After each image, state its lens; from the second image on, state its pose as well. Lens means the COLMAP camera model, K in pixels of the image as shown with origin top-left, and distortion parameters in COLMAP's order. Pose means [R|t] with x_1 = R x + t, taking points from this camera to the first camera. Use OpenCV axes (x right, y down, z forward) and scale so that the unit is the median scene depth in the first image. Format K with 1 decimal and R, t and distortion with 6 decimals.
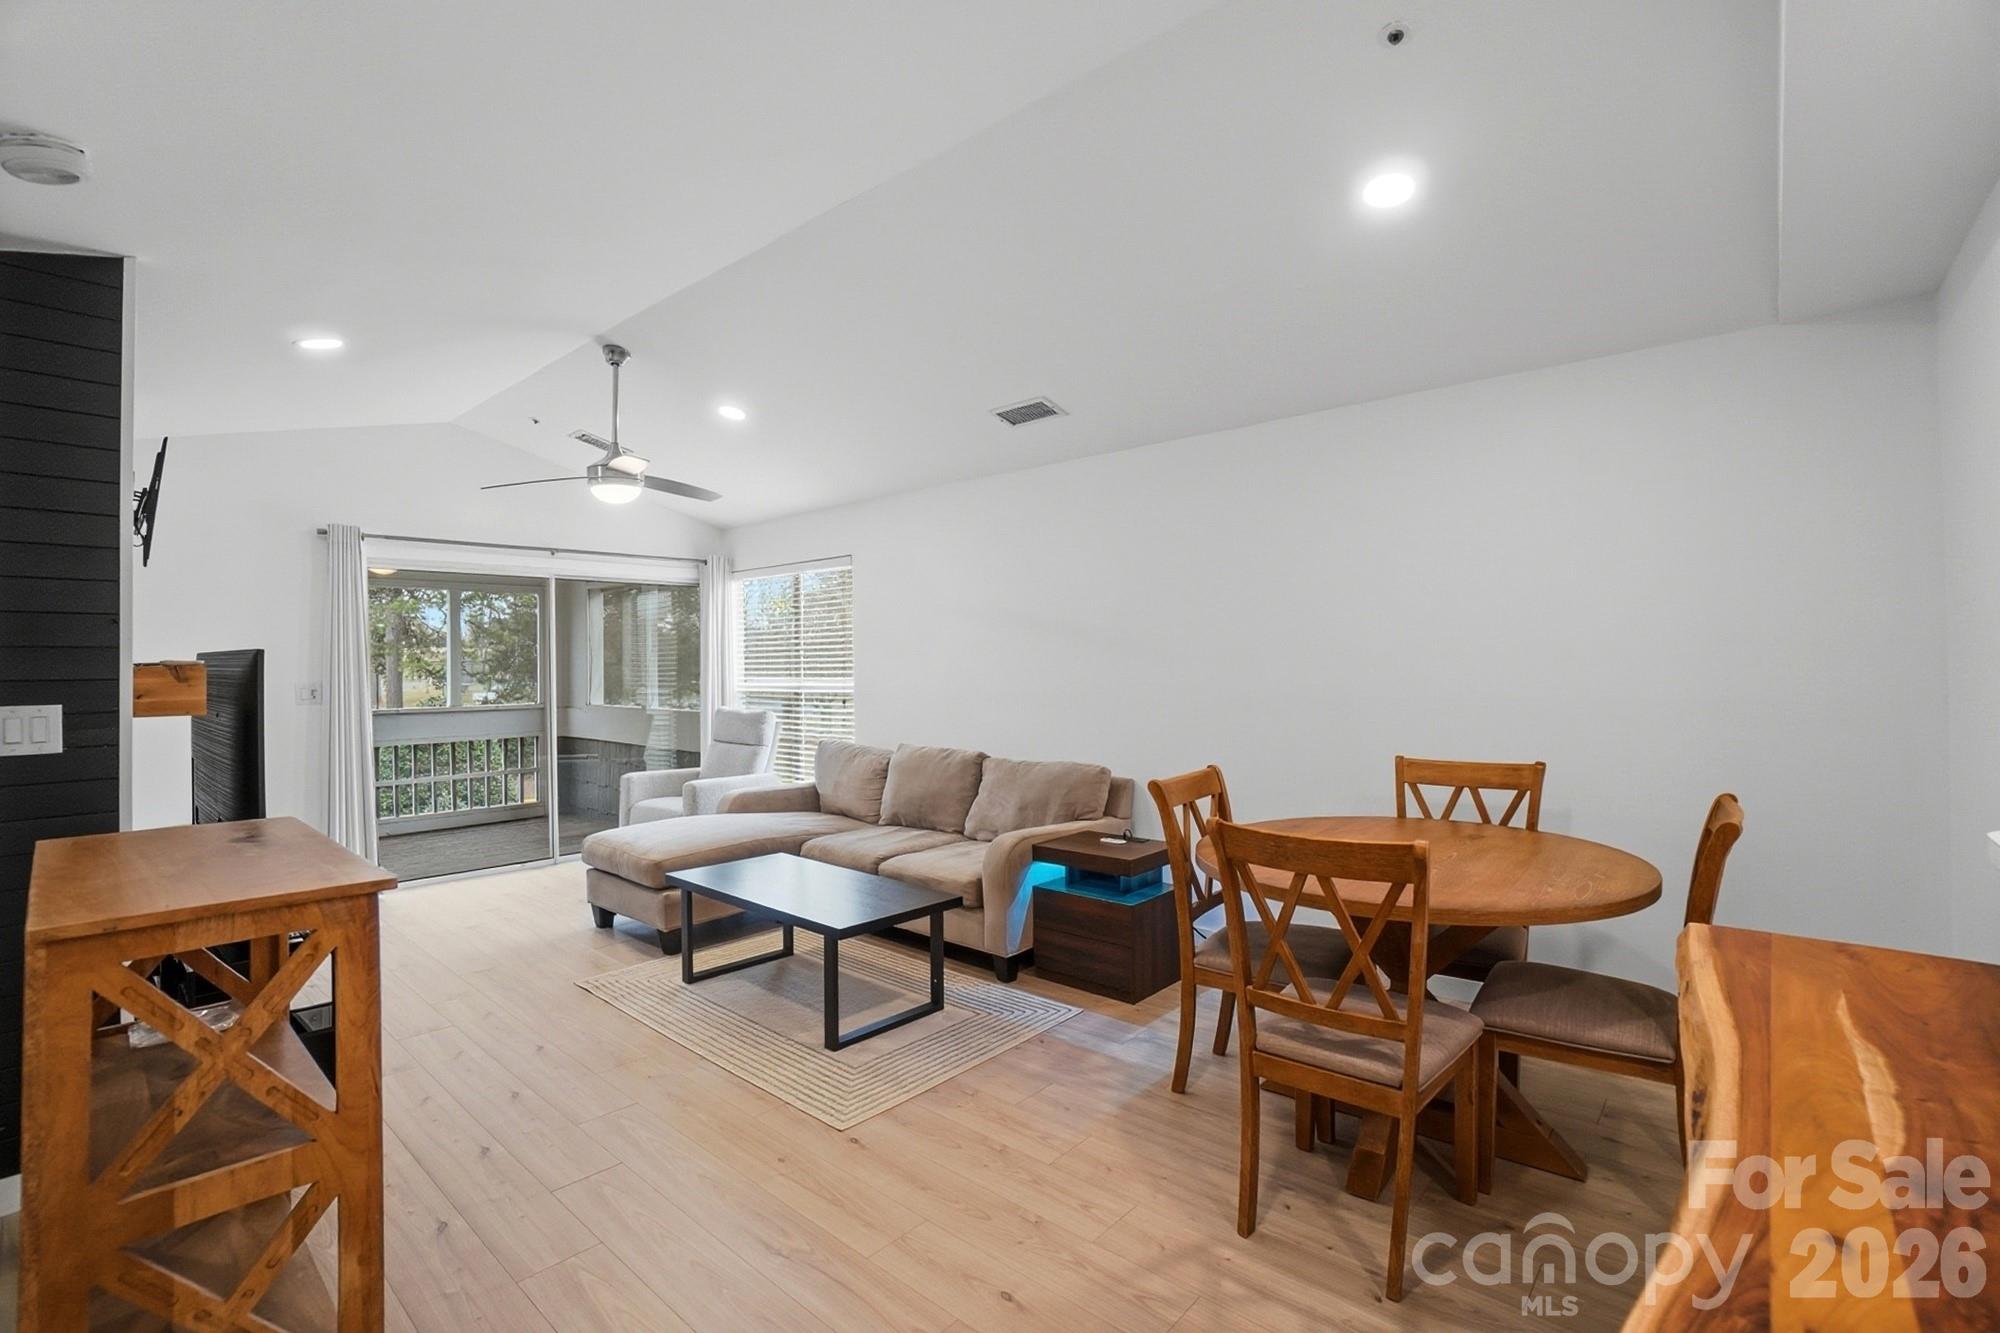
lens RADIAL K [[869.7, 0, 955.0], [0, 869.7, 665.9], [0, 0, 1]] dist [-0.000853, 0.000100]
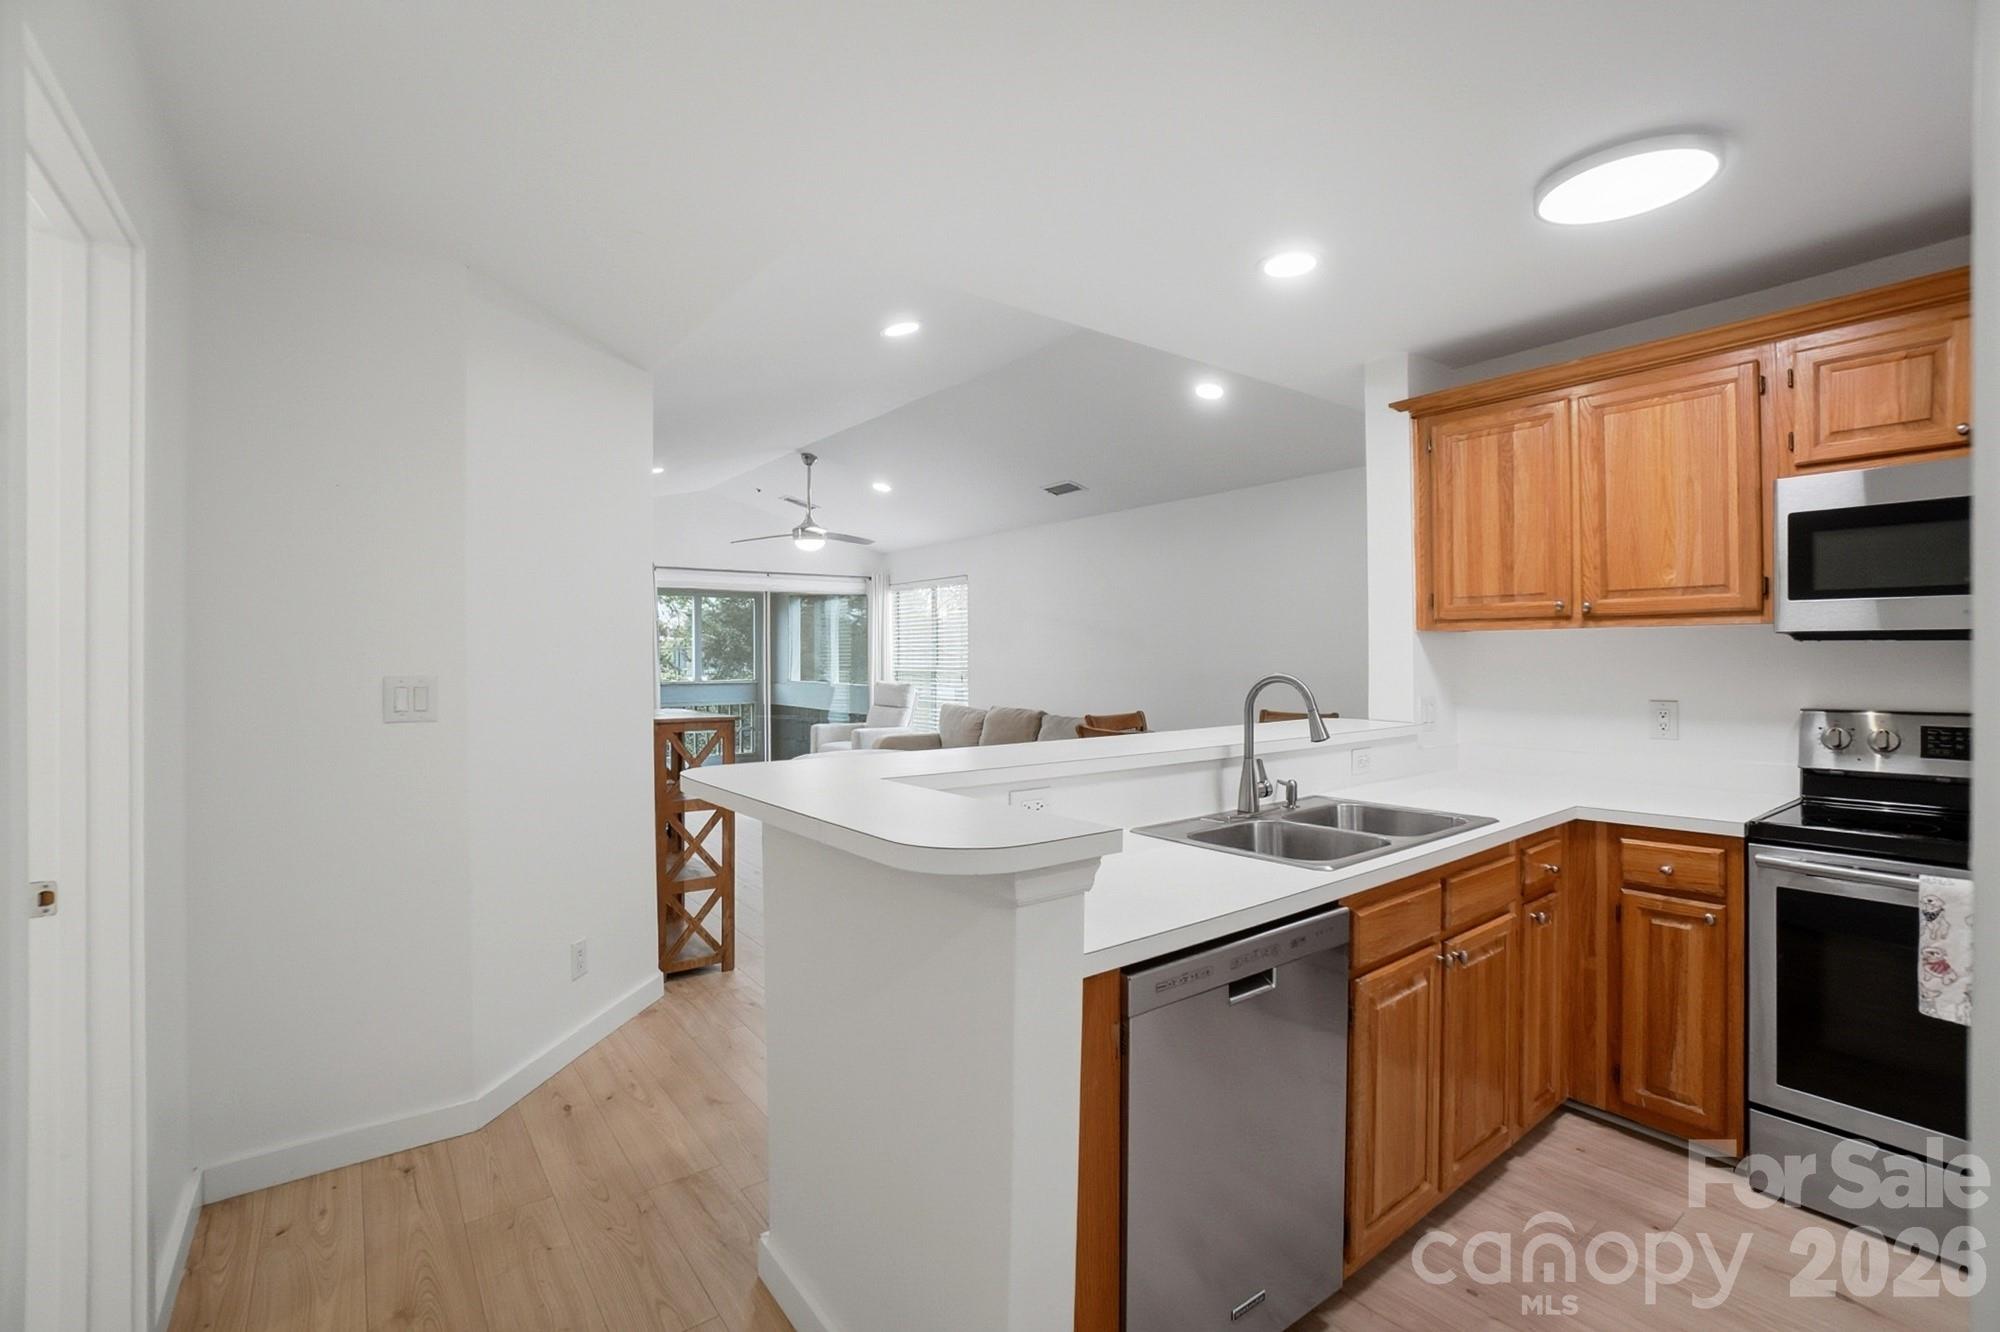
lens RADIAL K [[869.7, 0, 996.6], [0, 869.7, 654.4], [0, 0, 1]] dist [-0.000853, 0.000100]
pose [[0.987095, 0.001472, -0.160131, 0.150630], [-0.001221, 0.999998, 0.001666, 0.000580], [0.160133, -0.001449, 0.987094, -0.382077]]
